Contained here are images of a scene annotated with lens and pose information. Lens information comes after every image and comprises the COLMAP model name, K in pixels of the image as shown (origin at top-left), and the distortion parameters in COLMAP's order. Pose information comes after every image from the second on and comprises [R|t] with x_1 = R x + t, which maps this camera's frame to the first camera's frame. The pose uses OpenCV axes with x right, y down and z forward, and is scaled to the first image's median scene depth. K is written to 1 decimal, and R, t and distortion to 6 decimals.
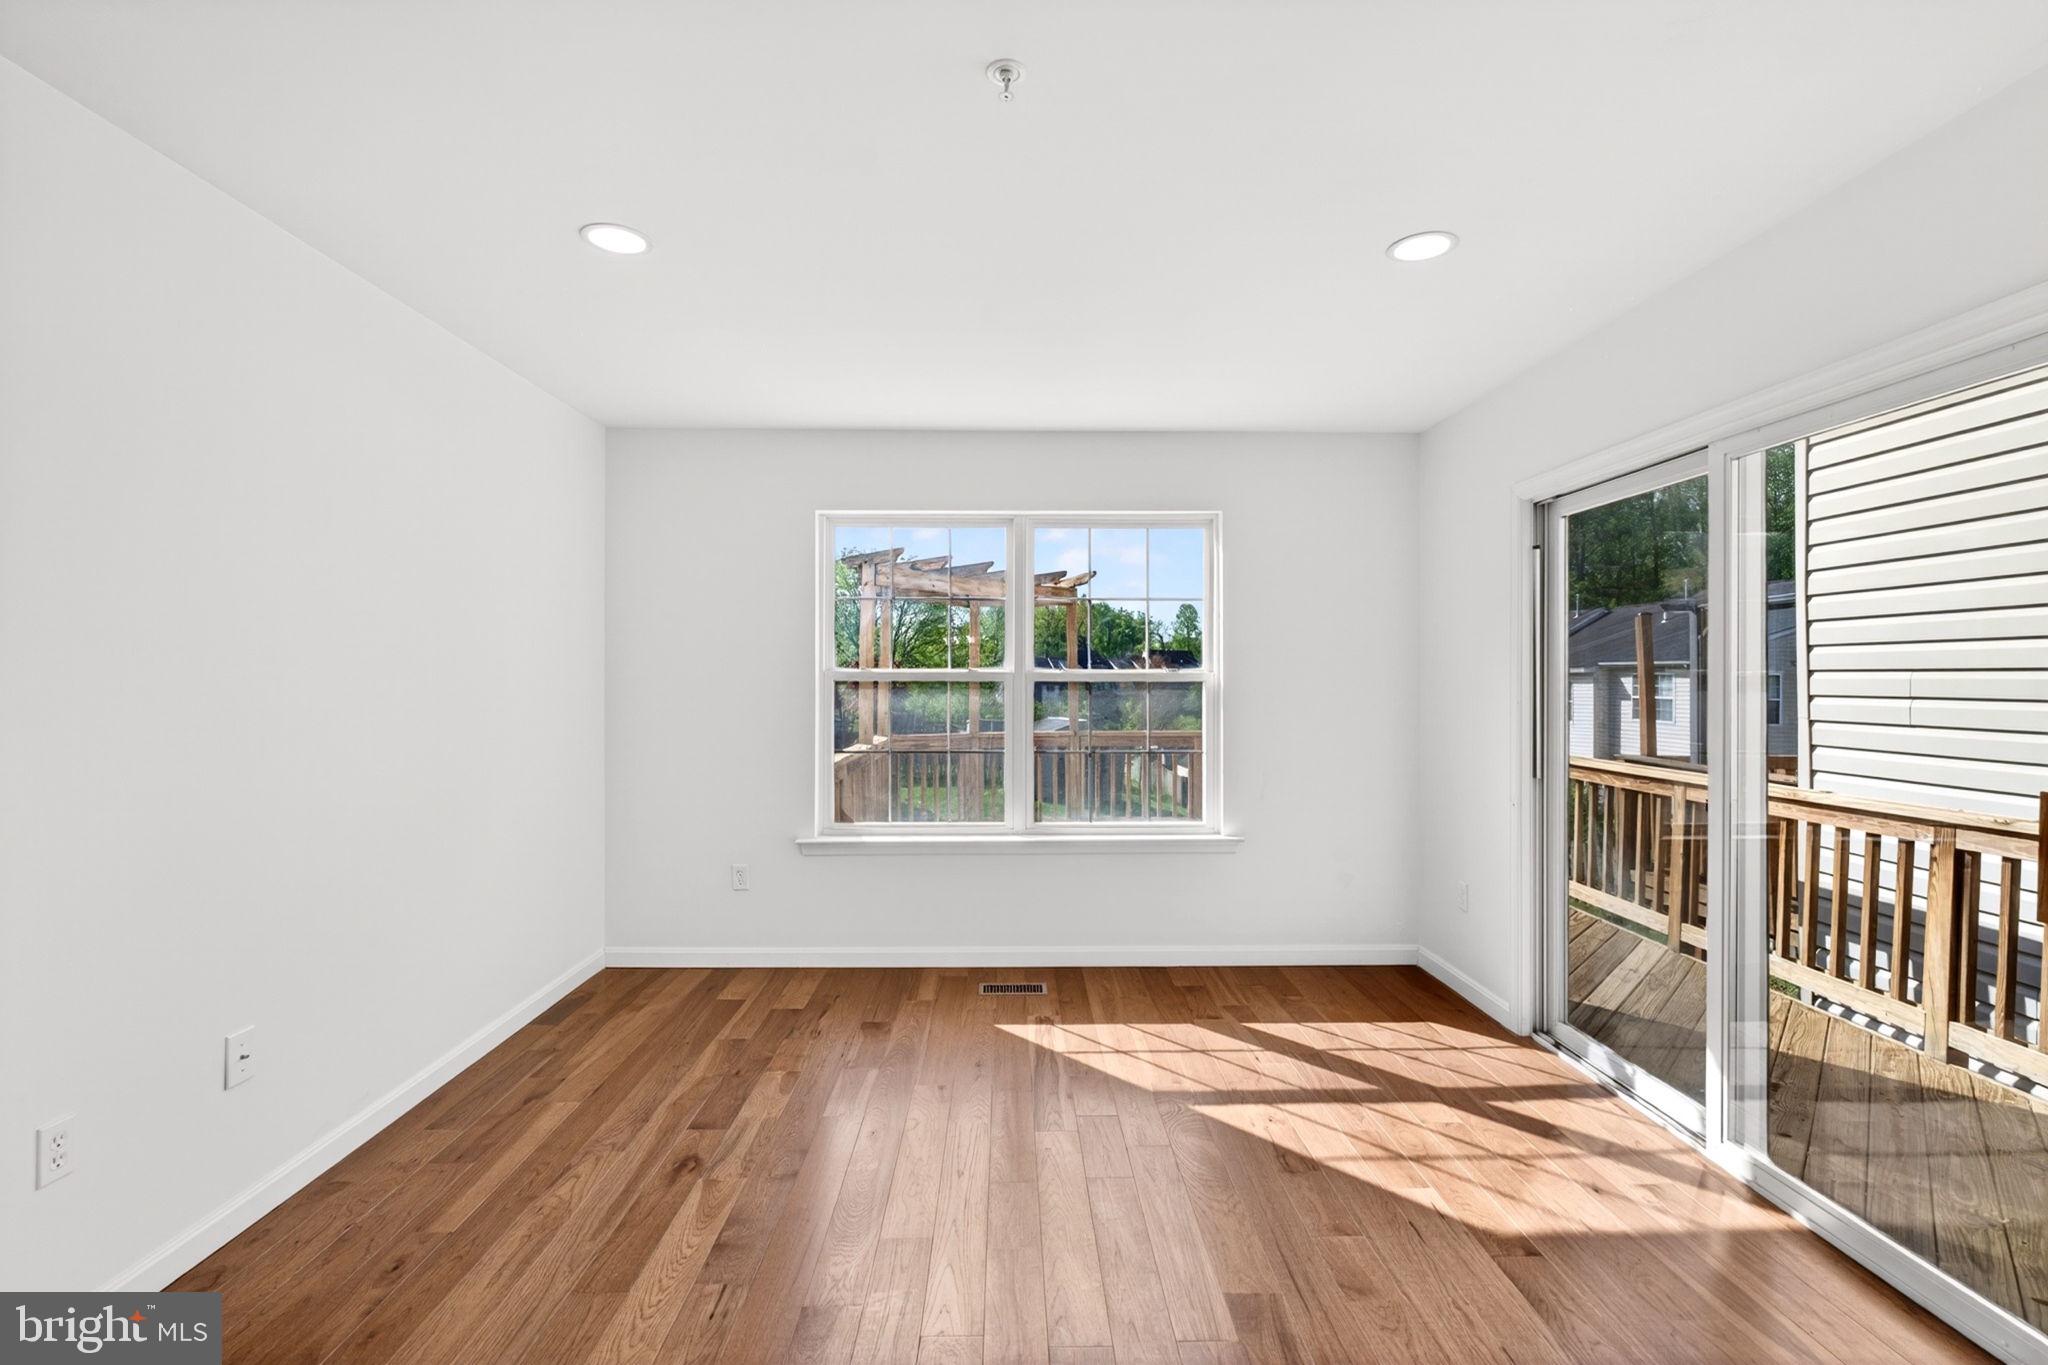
lens RADIAL K [[908.6, 0, 1019.2], [0, 908.6, 688.2], [0, 0, 1]] dist [0.000433, 0.000986]
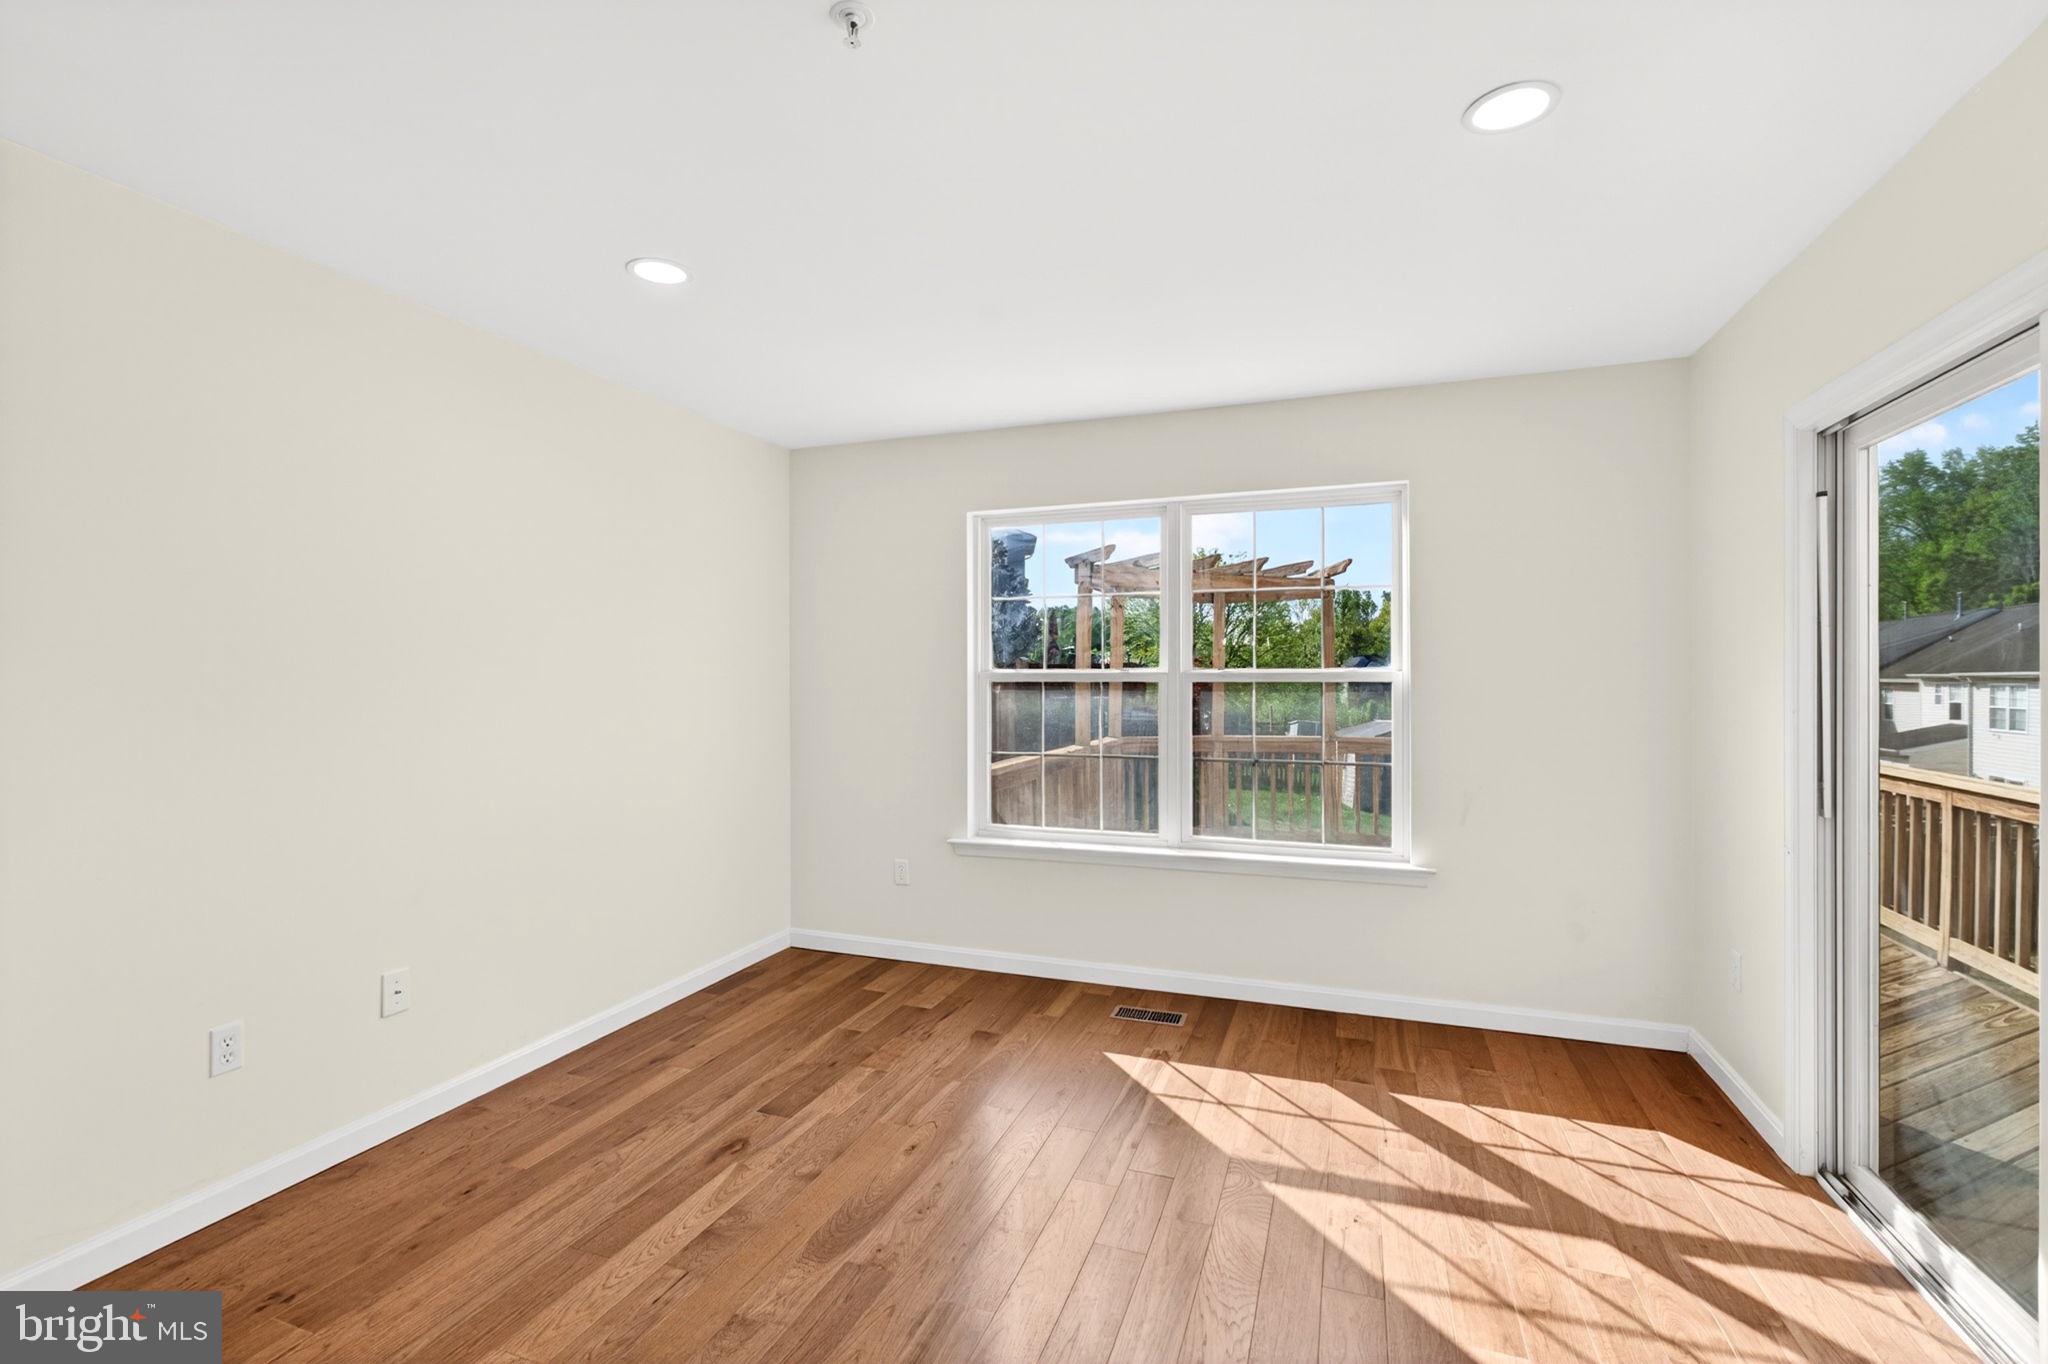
lens RADIAL K [[908.6, 0, 1011.2], [0, 908.6, 683.3], [0, 0, 1]] dist [0.000433, 0.000986]
pose [[0.933233, -0.002040, -0.359265, 0.232152], [-0.000220, 0.999980, -0.006250, -0.000828], [0.359271, 0.005912, 0.933215, 0.103107]]
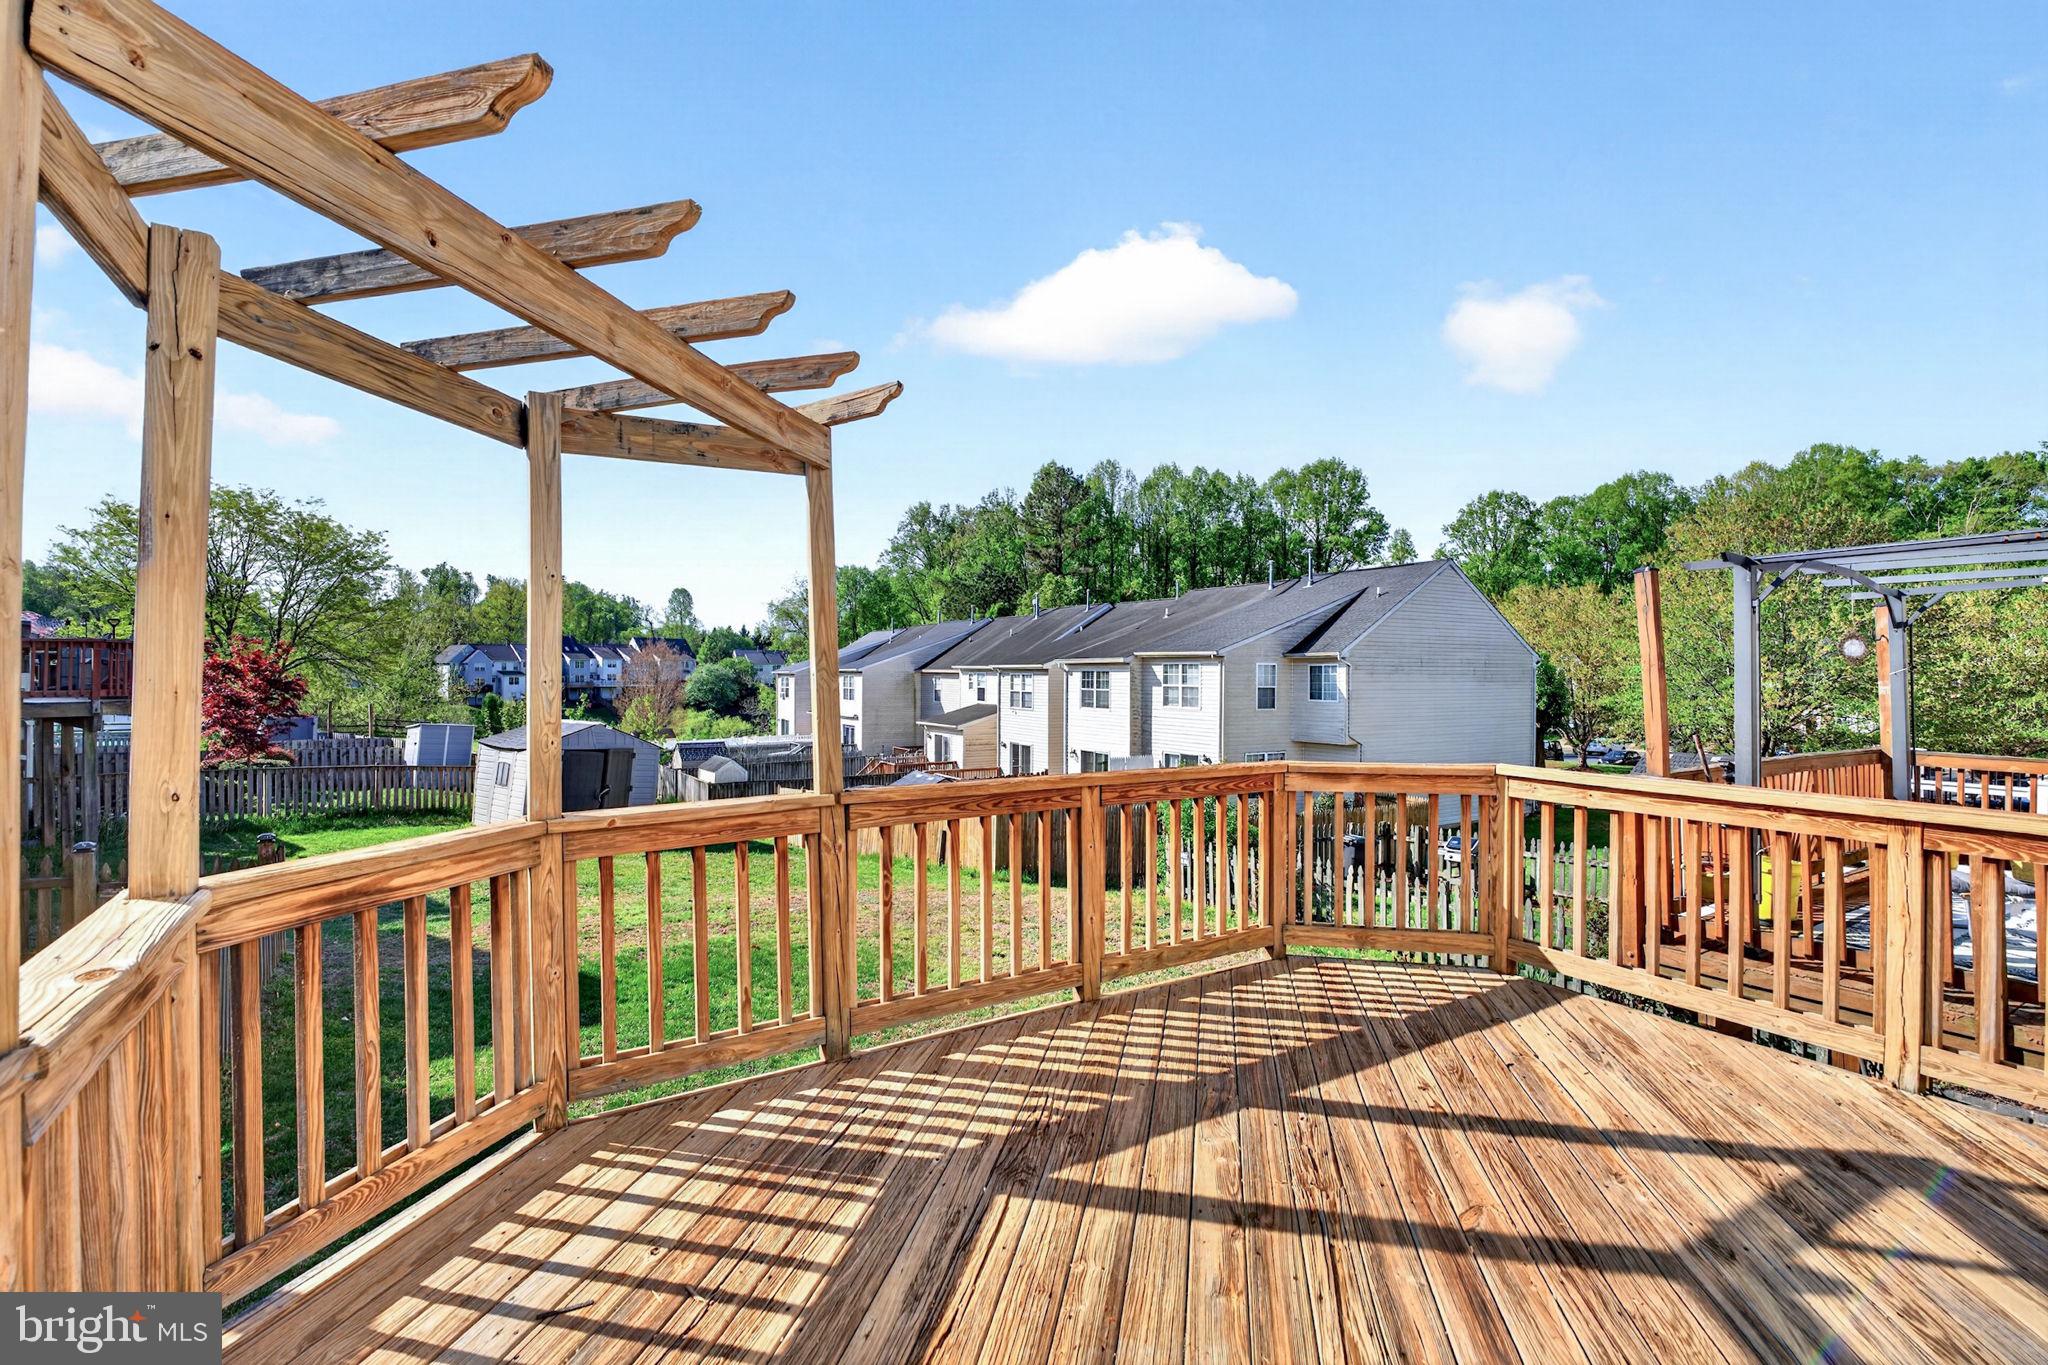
lens RADIAL K [[908.6, 0, 1027.2], [0, 908.6, 669.9], [0, 0, 1]] dist [0.000433, 0.000986]
pose [[0.844508, -0.002094, 0.535539, -2.184575], [0.007749, 0.999935, -0.008310, 0.035917], [-0.535487, 0.011168, 0.844469, 8.676737]]
